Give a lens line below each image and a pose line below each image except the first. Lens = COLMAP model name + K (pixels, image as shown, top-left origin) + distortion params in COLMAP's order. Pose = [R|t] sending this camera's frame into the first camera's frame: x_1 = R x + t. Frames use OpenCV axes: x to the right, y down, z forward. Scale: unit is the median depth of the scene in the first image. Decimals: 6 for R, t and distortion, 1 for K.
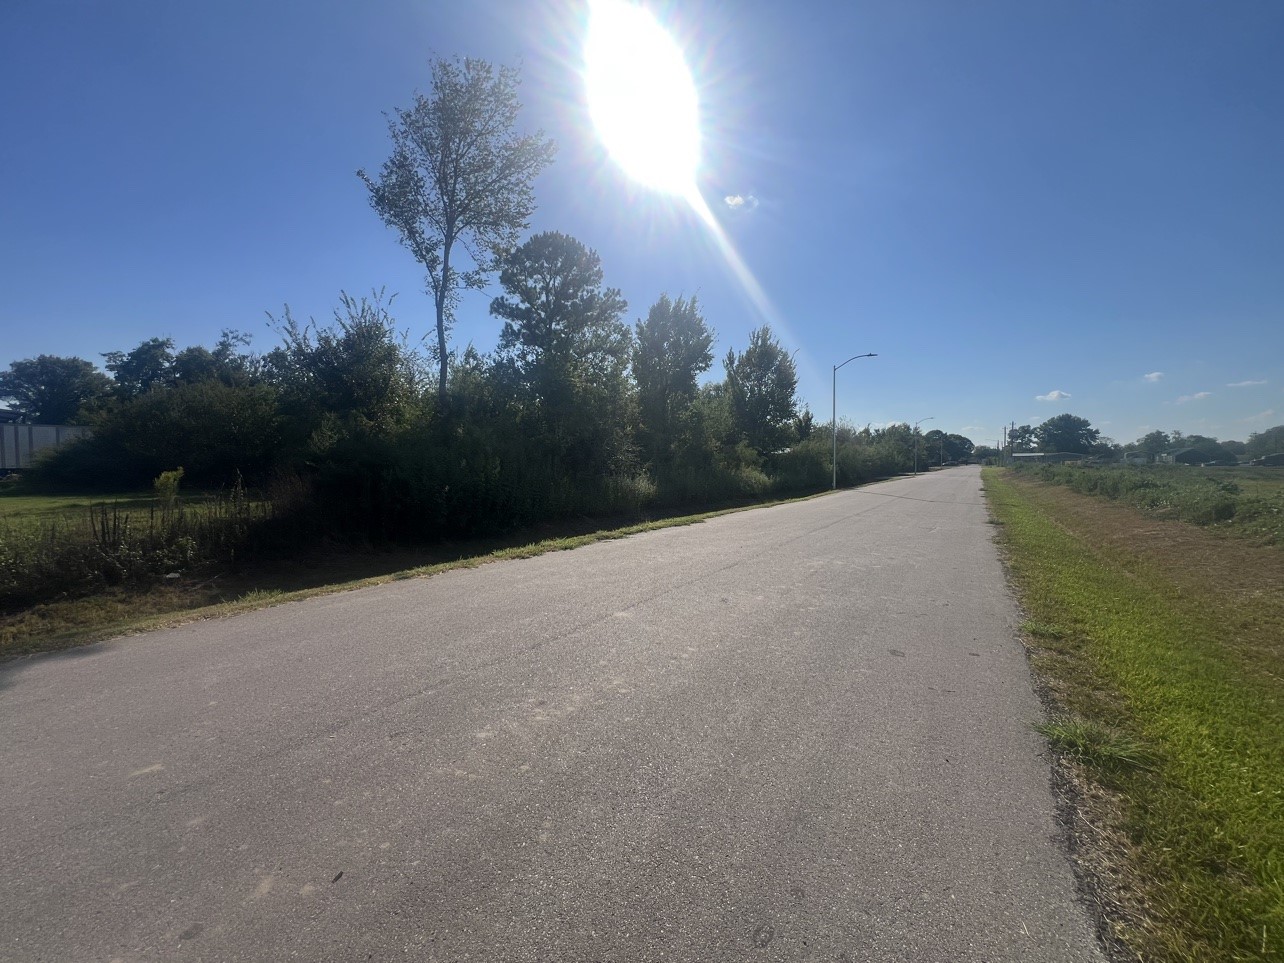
lens RADIAL K [[513.3, 0, 642.0], [0, 513.3, 481.5], [0, 0, 1]] dist [-0.001192, -0.000198]
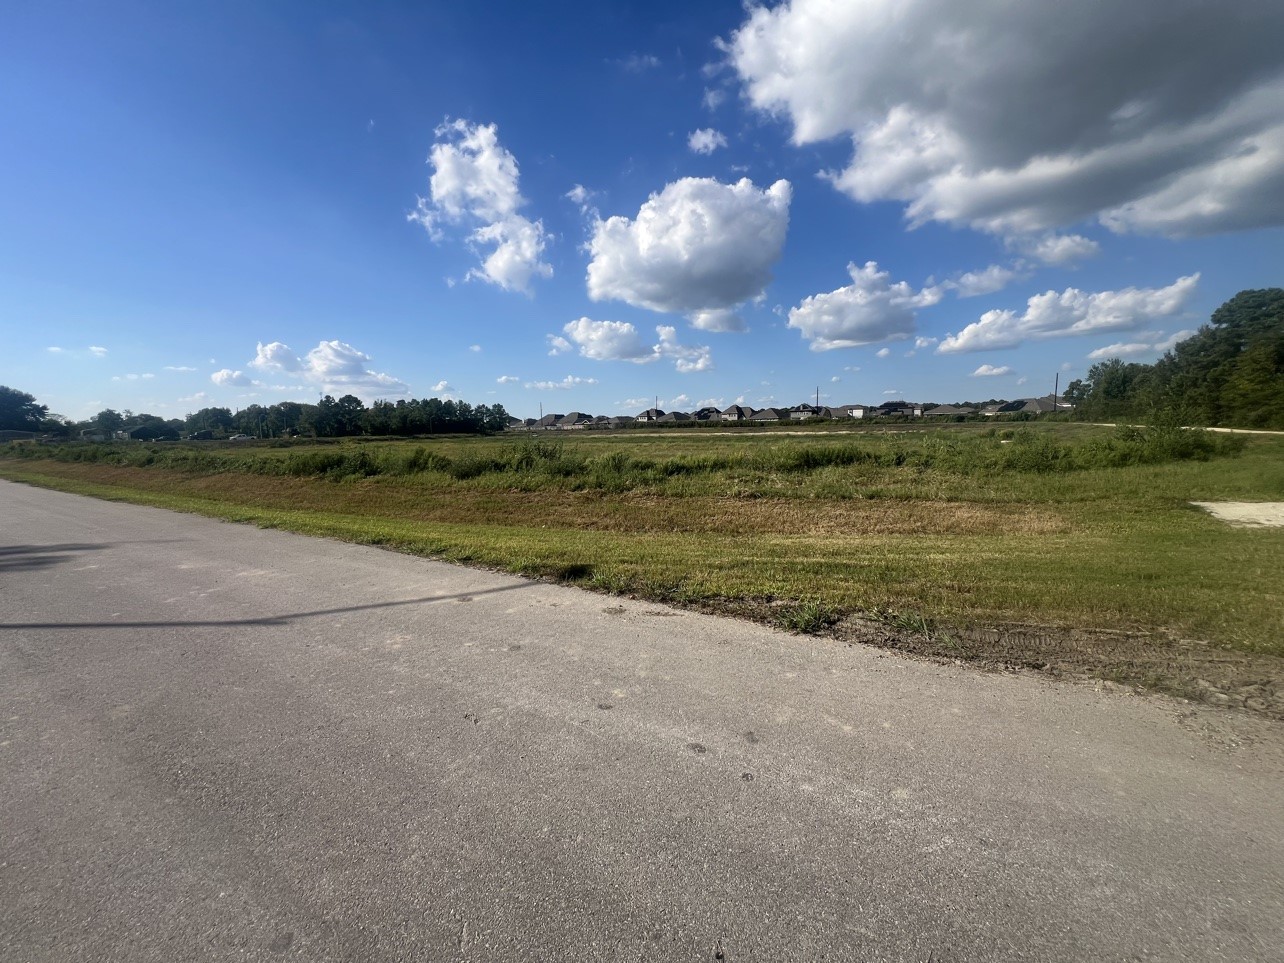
lens RADIAL K [[516.9, 0, 642.0], [0, 516.9, 481.5], [0, 0, 1]] dist [-0.000447, -0.000109]
pose [[-0.011935, -0.102265, 0.994686, -0.140870], [0.057062, 0.993066, 0.102783, 0.004482], [-0.998299, 0.057985, -0.006017, -0.138255]]
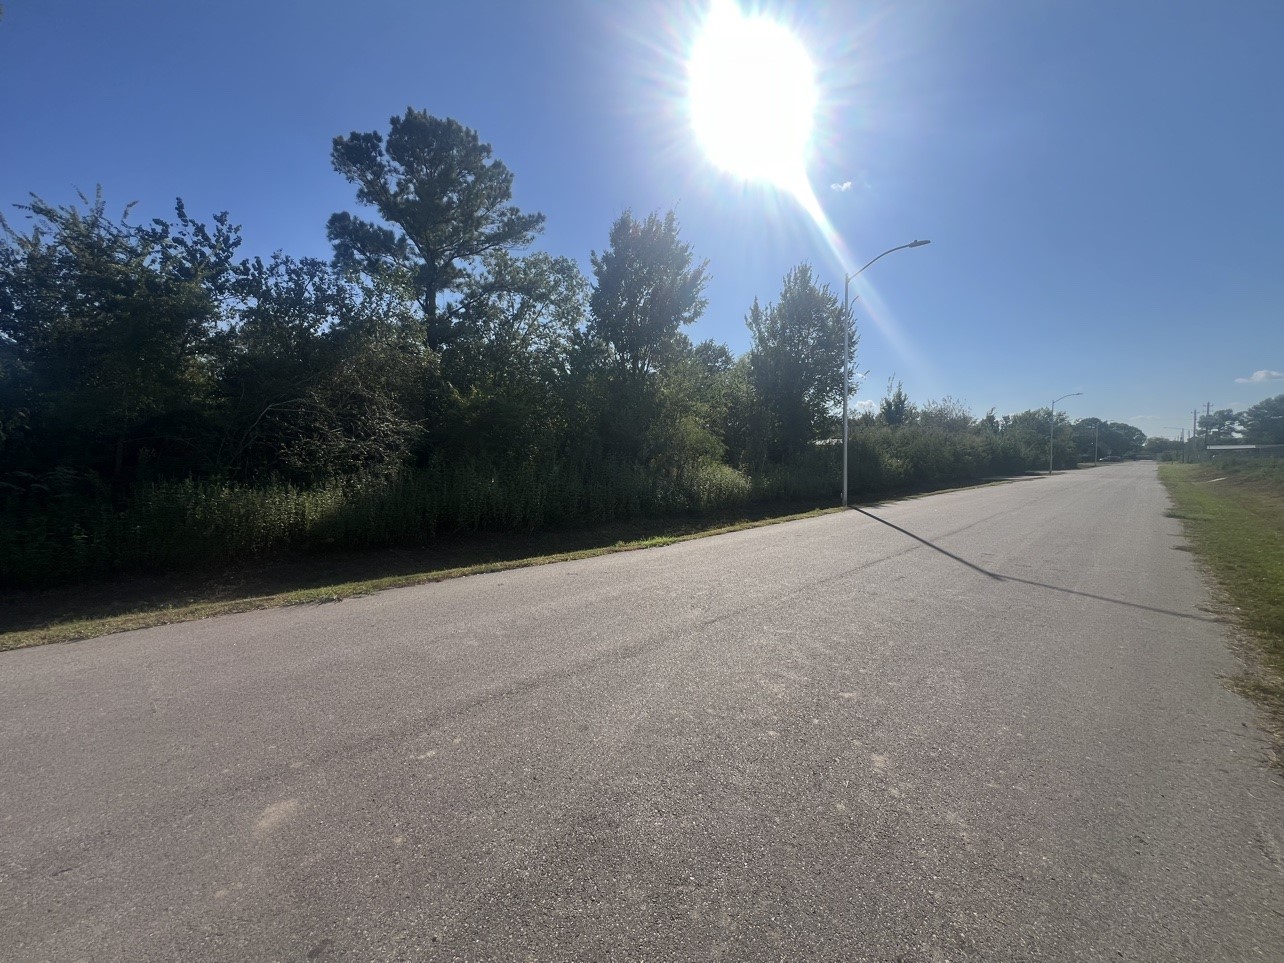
lens RADIAL K [[513.3, 0, 642.0], [0, 513.3, 481.5], [0, 0, 1]] dist [-0.001192, -0.000198]
pose [[0.979781, 0.010345, -0.199803, 0.047910], [-0.008458, 0.999911, 0.010300, -0.002253], [0.199892, -0.008402, 0.979782, 0.075429]]
